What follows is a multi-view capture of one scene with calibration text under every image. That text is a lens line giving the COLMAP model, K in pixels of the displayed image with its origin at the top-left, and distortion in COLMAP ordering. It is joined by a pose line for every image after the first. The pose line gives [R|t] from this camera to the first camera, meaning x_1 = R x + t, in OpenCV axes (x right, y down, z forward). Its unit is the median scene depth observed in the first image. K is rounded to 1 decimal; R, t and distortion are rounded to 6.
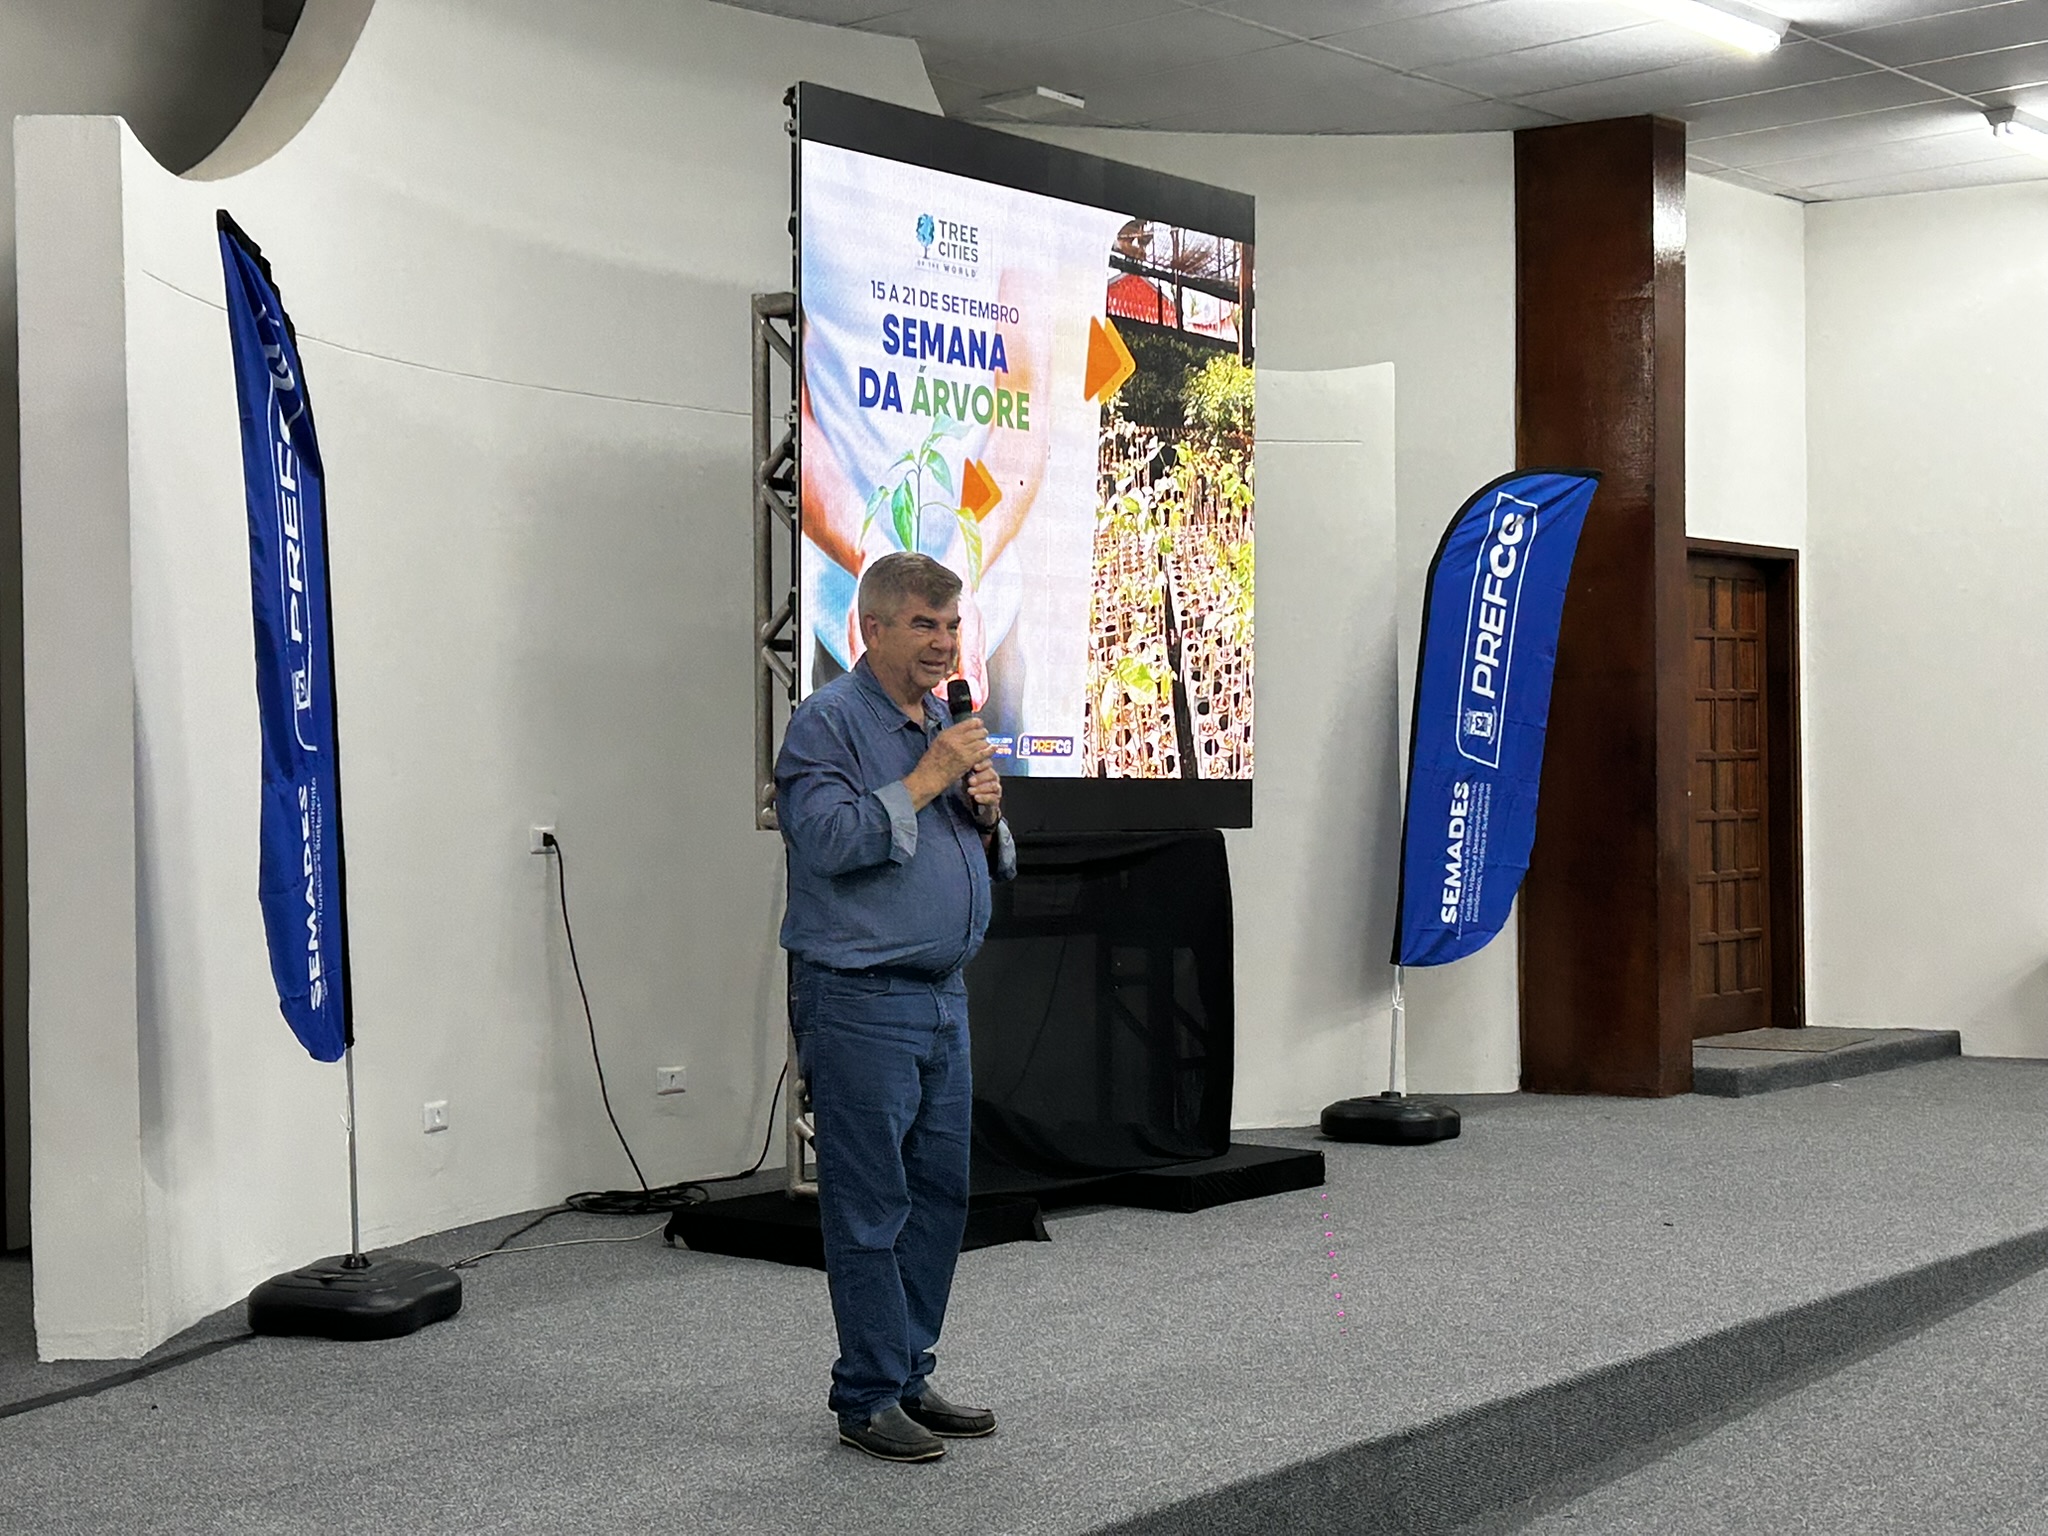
lens RADIAL K [[3012.7, 0, 1014.1], [0, 3012.7, 777.6], [0, 0, 1]] dist [0.250859, -0.890256]
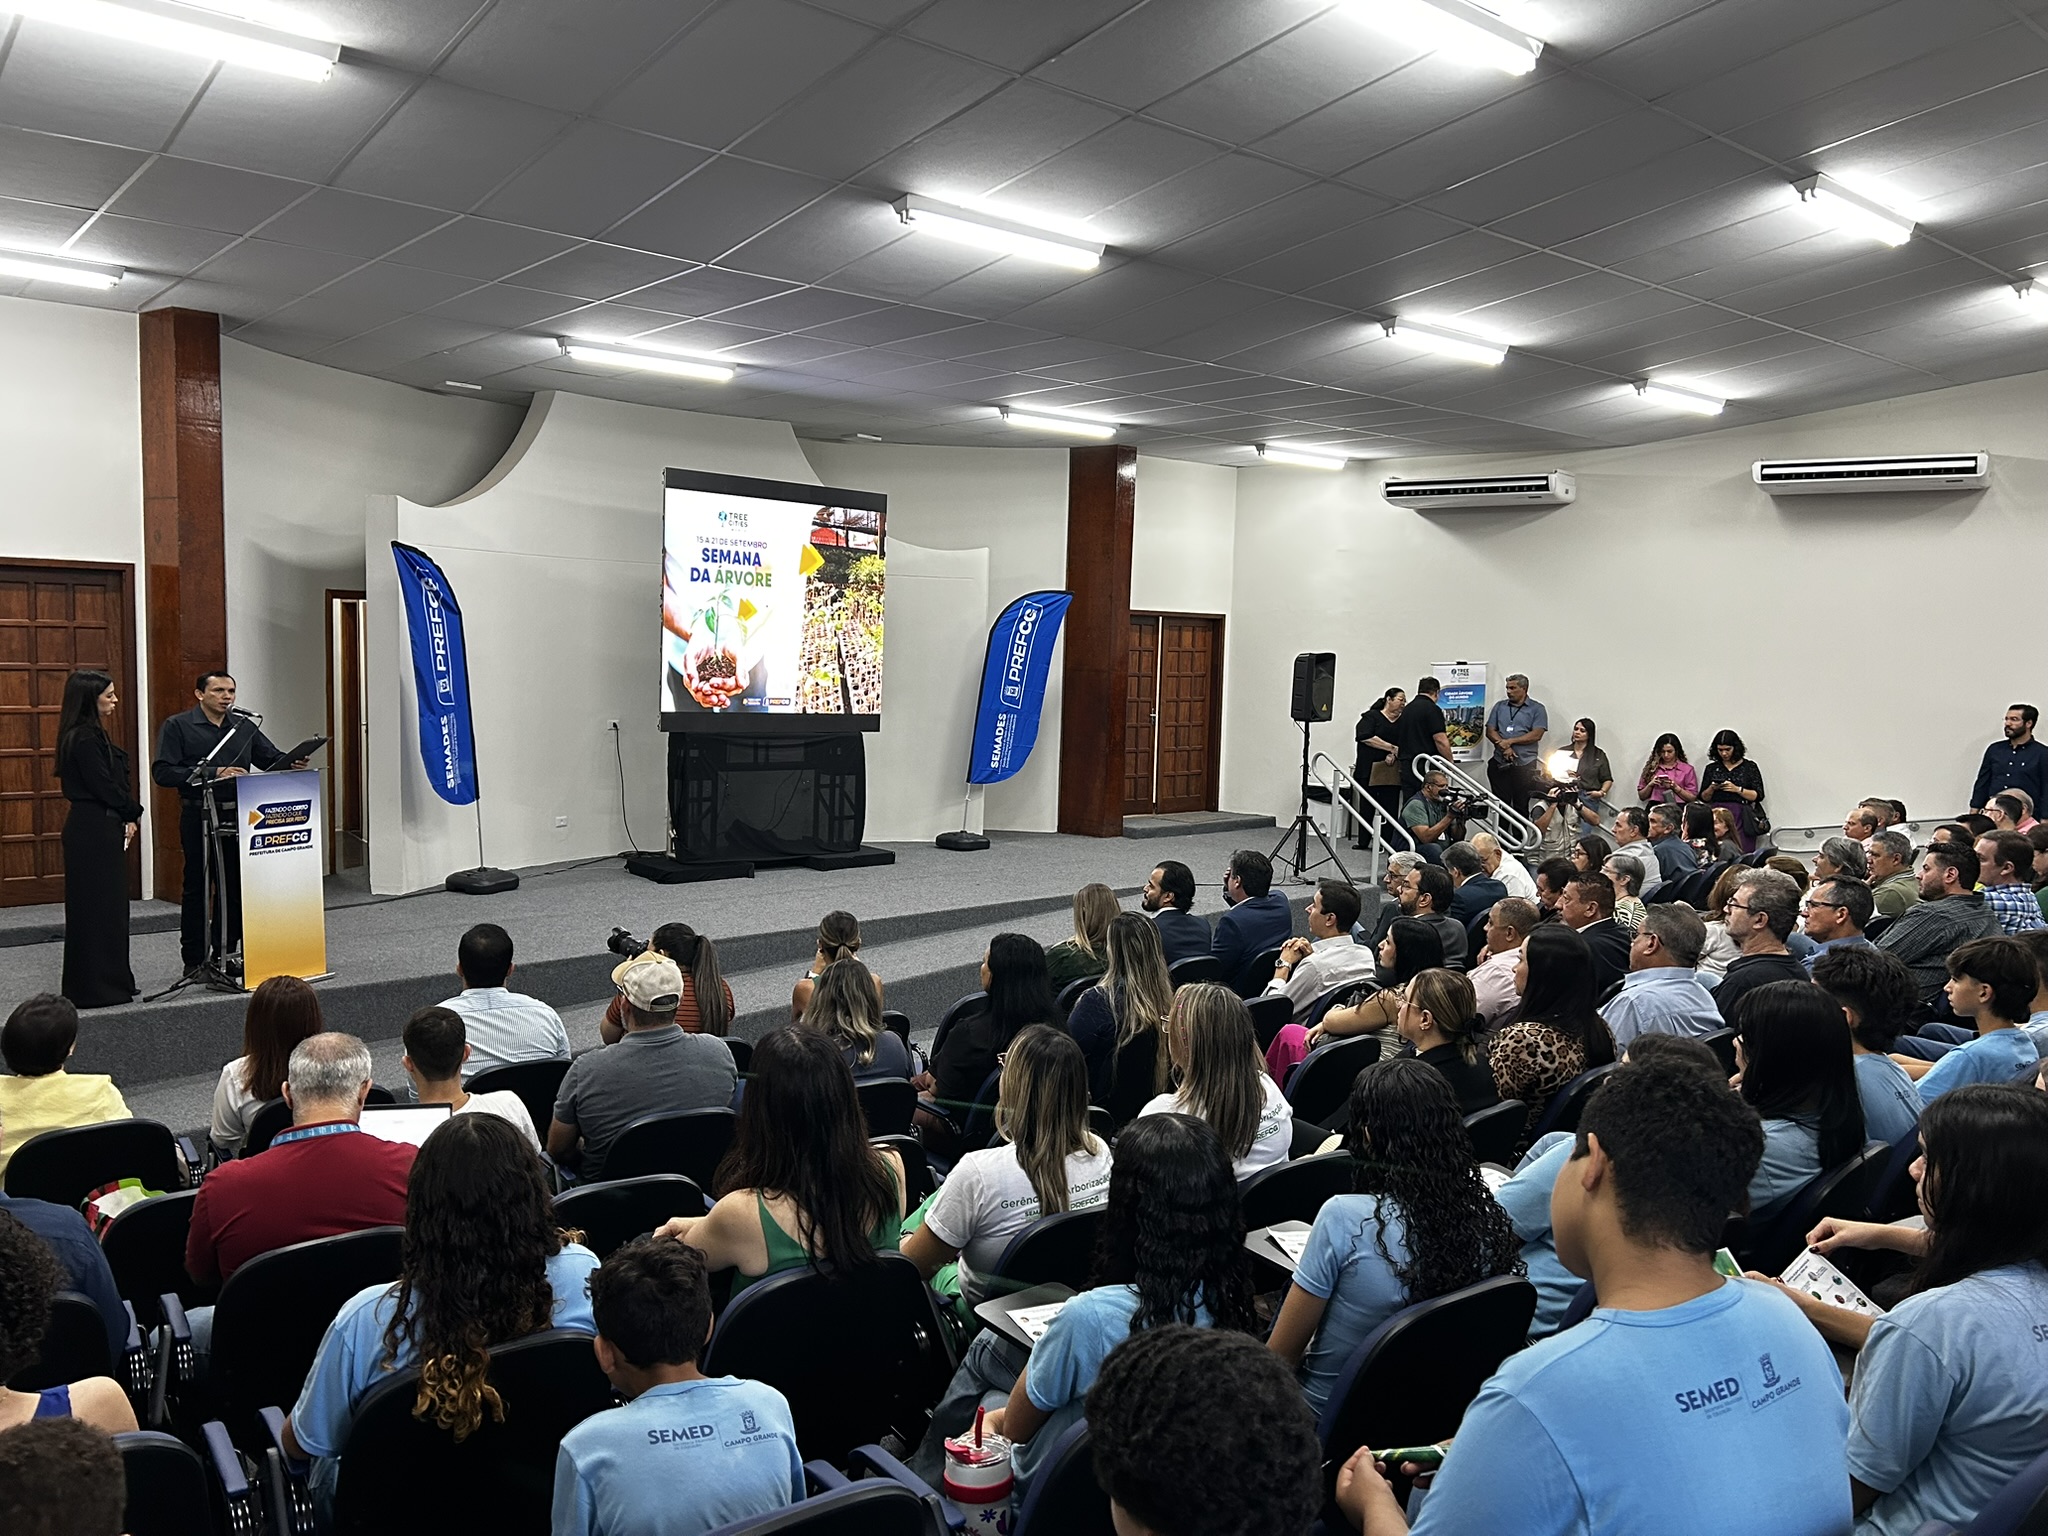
lens RADIAL K [[1540.8, 0, 1030.4], [0, 1540.8, 778.7], [0, 0, 1]] dist [0.110043, -0.193916]
pose [[0.986671, 0.052640, -0.153979, 0.439552], [-0.038965, 0.995132, 0.090517, -0.073931], [0.157994, -0.083311, 0.983919, -0.344315]]
